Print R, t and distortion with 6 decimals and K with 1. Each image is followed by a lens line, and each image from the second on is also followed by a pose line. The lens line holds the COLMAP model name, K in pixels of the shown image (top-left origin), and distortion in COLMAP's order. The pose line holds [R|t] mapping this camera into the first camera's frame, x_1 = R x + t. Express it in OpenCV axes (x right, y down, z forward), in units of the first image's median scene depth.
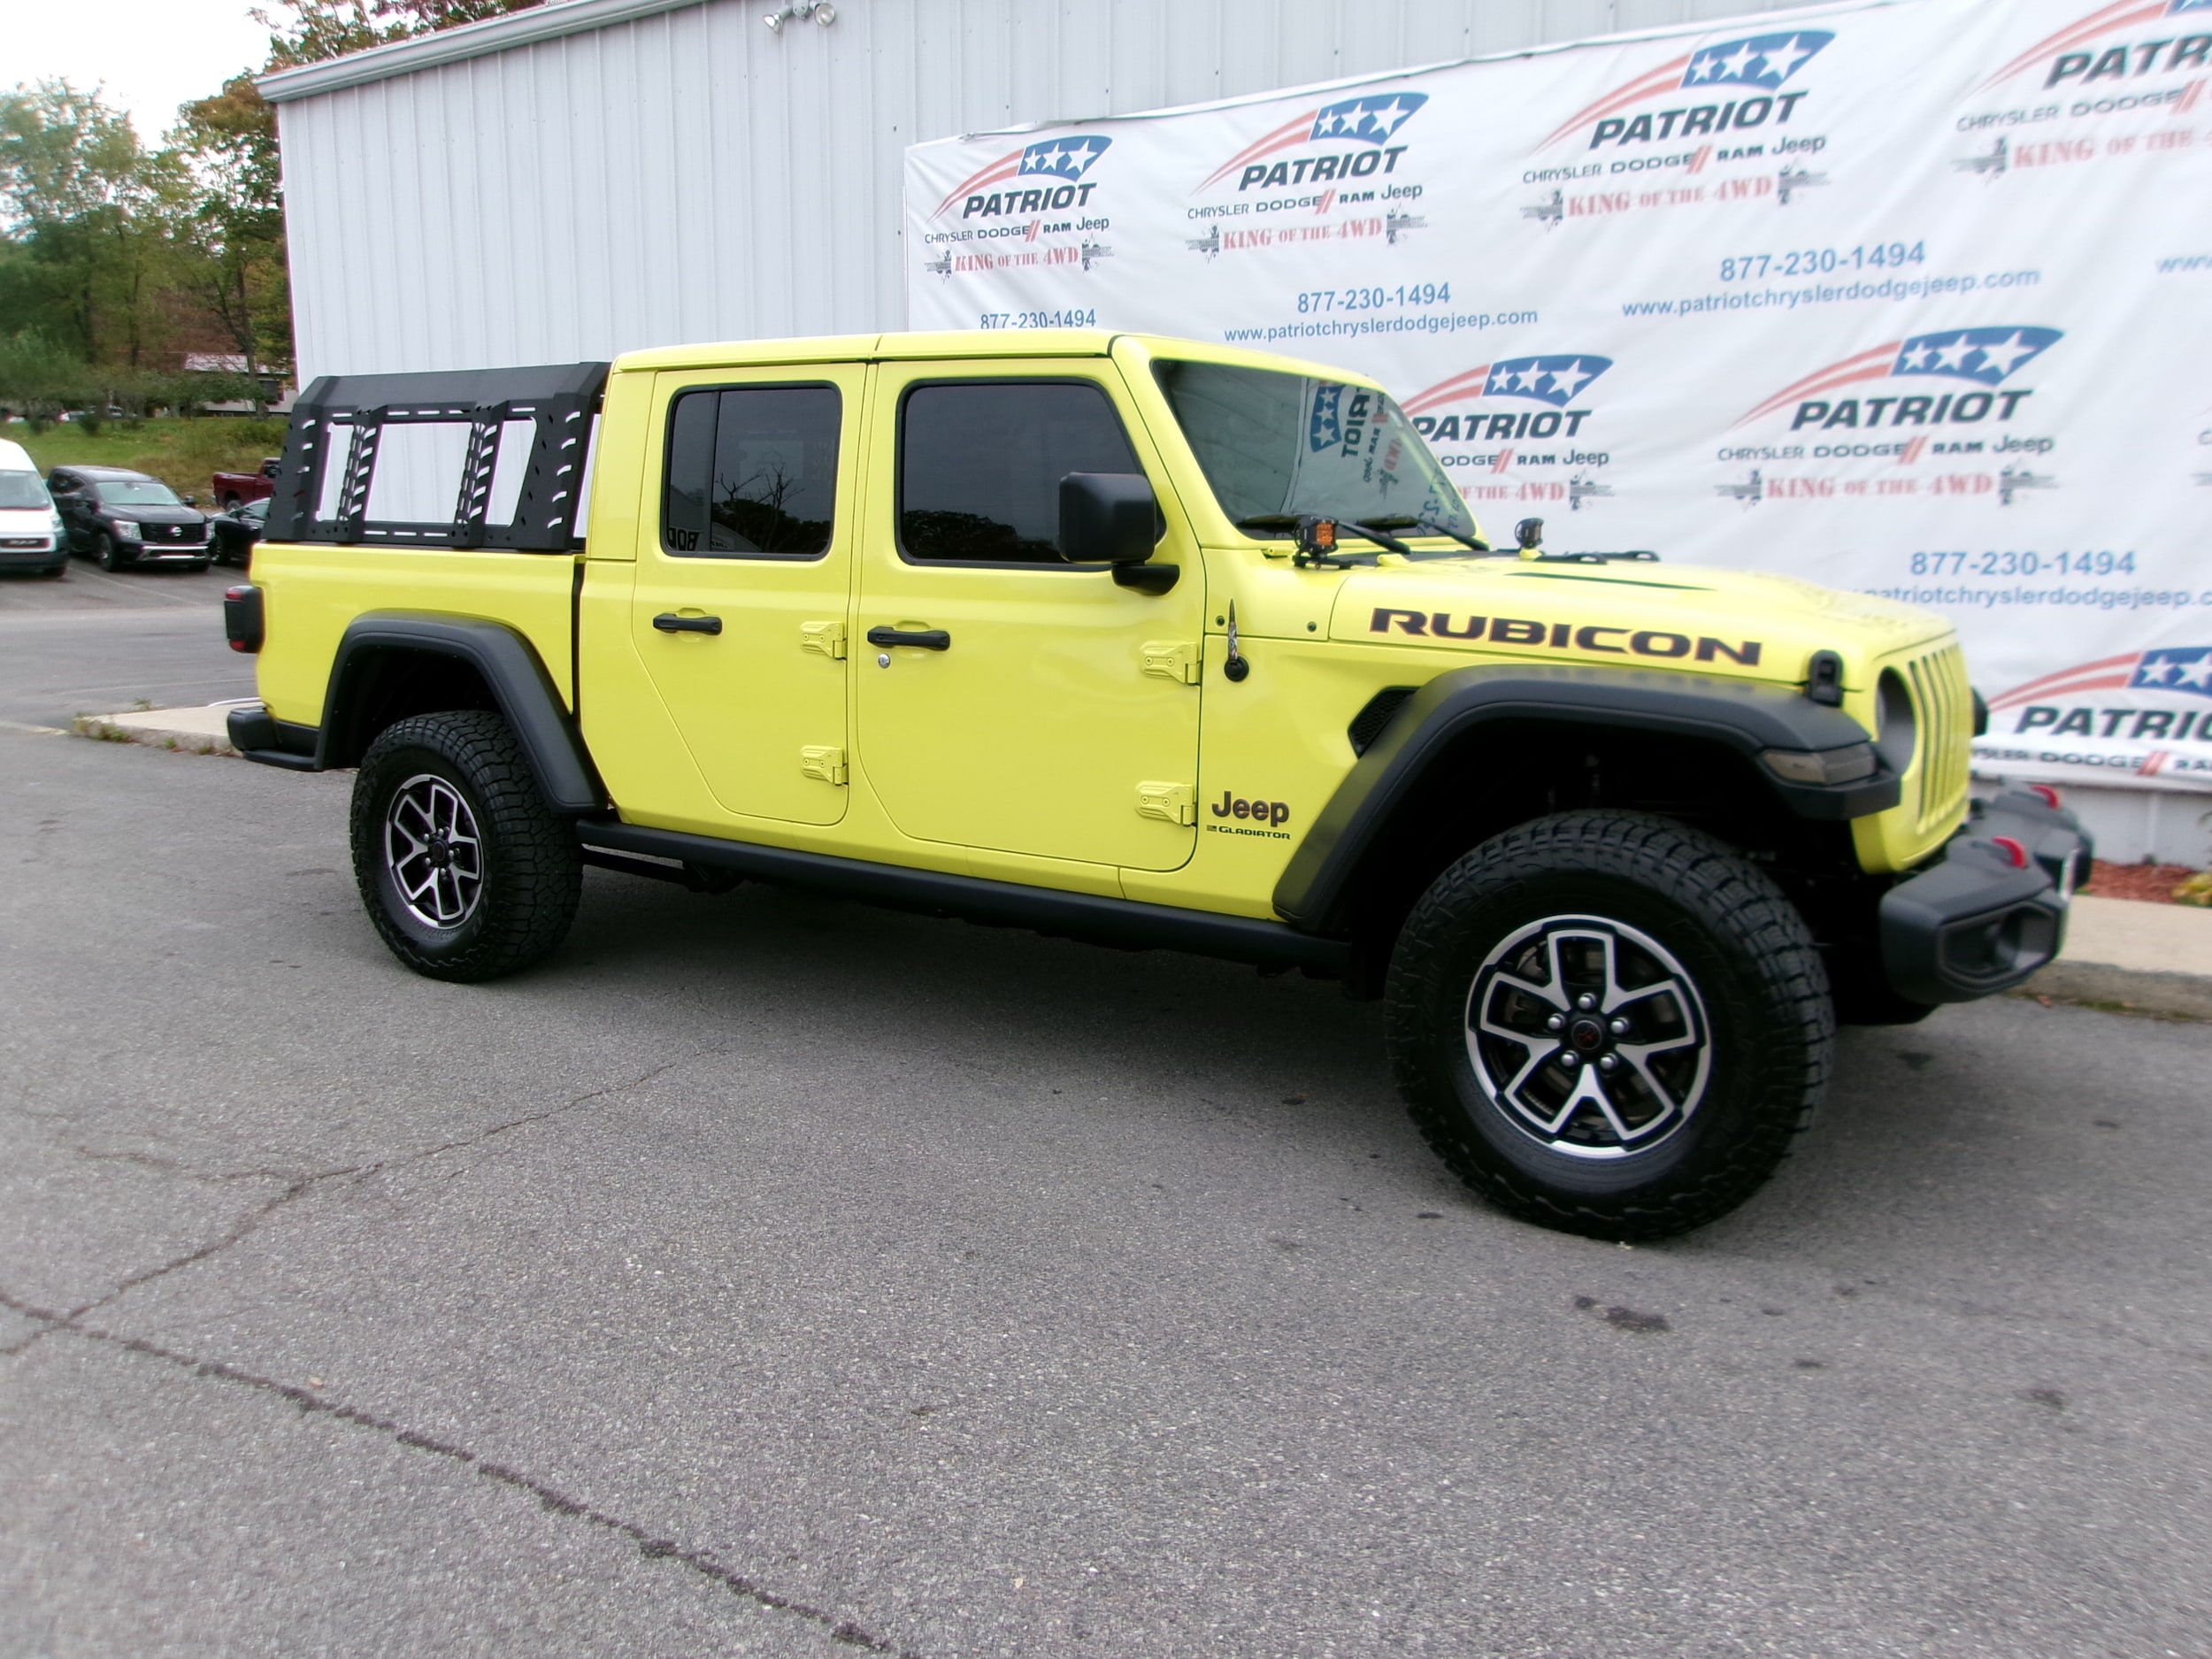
lens RADIAL K [[1800.8, 0, 1094.5], [0, 1800.8, 820.0], [0, 0, 1]] dist [-0.018774, 0.041546]
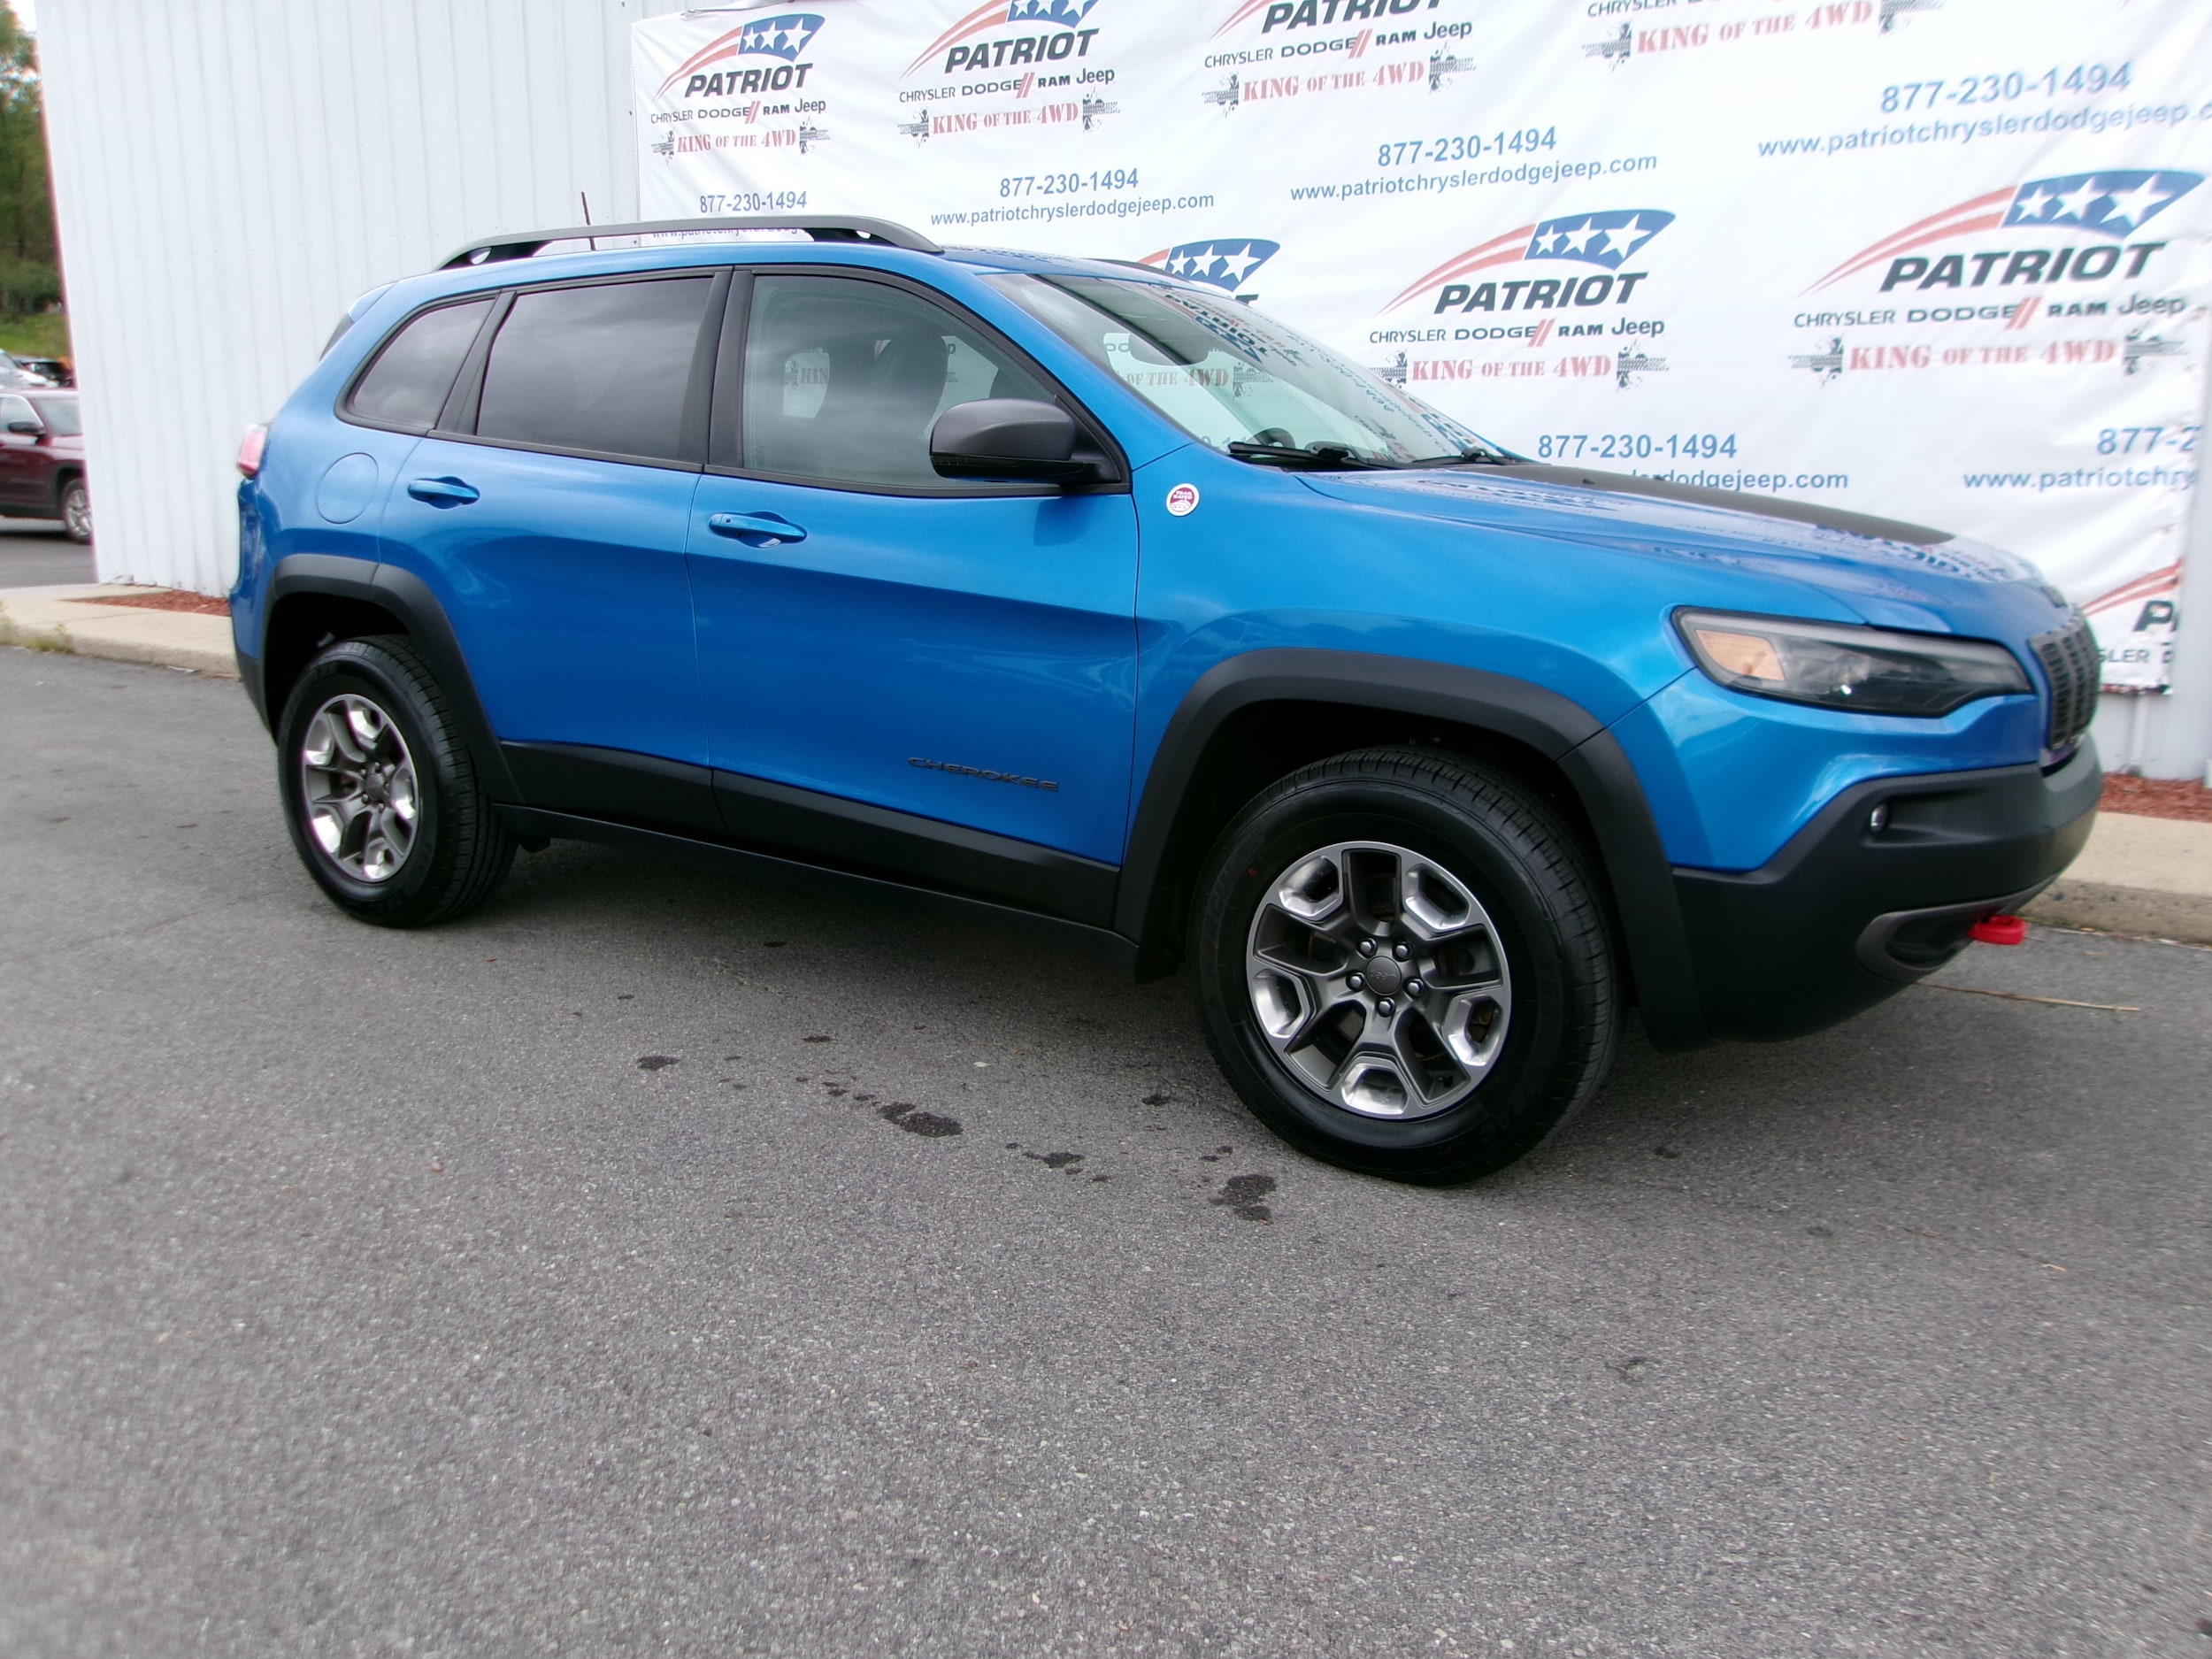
lens RADIAL K [[1794.5, 0, 1097.4], [0, 1794.5, 825.1], [0, 0, 1]] dist [-0.023569, 0.047810]
pose [[0.999433, 0.002104, 0.033617, 0.166100], [-0.003803, 0.998715, 0.050539, 0.022361], [-0.033467, -0.050638, 0.998156, -0.023201]]
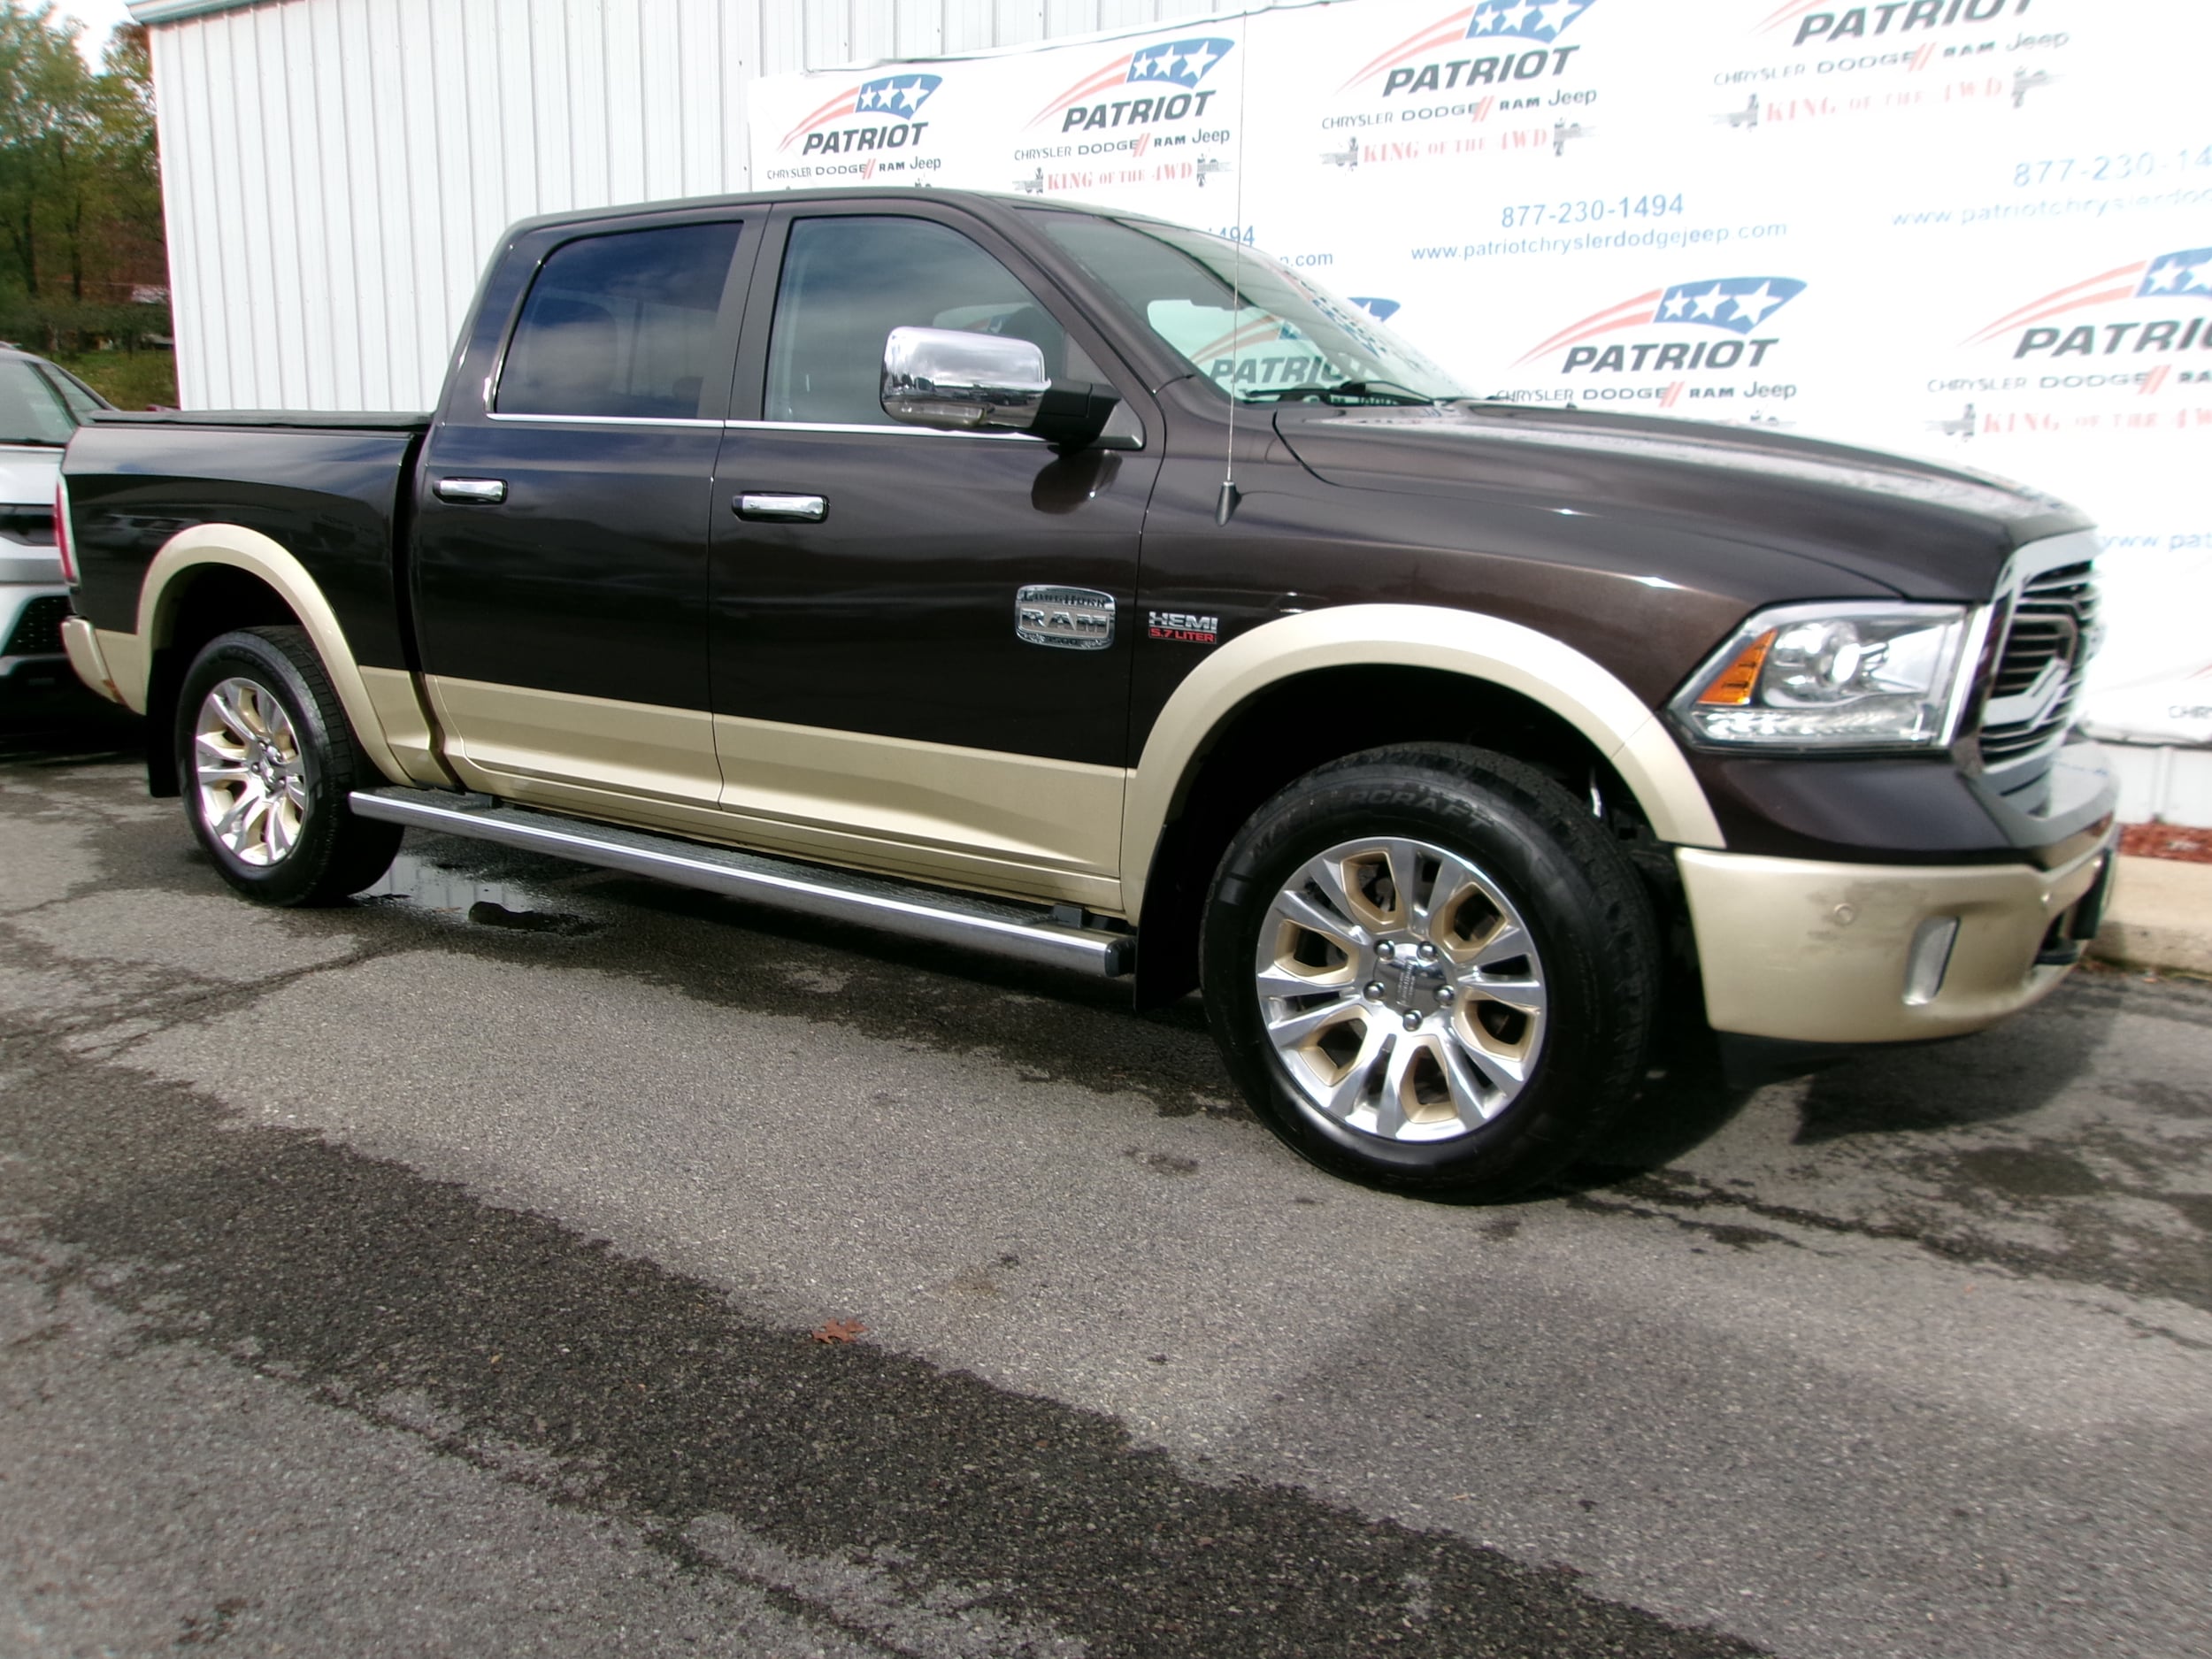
lens RADIAL K [[1794.5, 0, 1096.3], [0, 1794.5, 828.6], [0, 0, 1]] dist [-0.023569, 0.047810]
pose [[0.999686, 0.014164, 0.020660, 0.105650], [-0.014768, 0.999459, 0.029400, 0.019805], [-0.020233, -0.029696, 0.999354, -0.037348]]
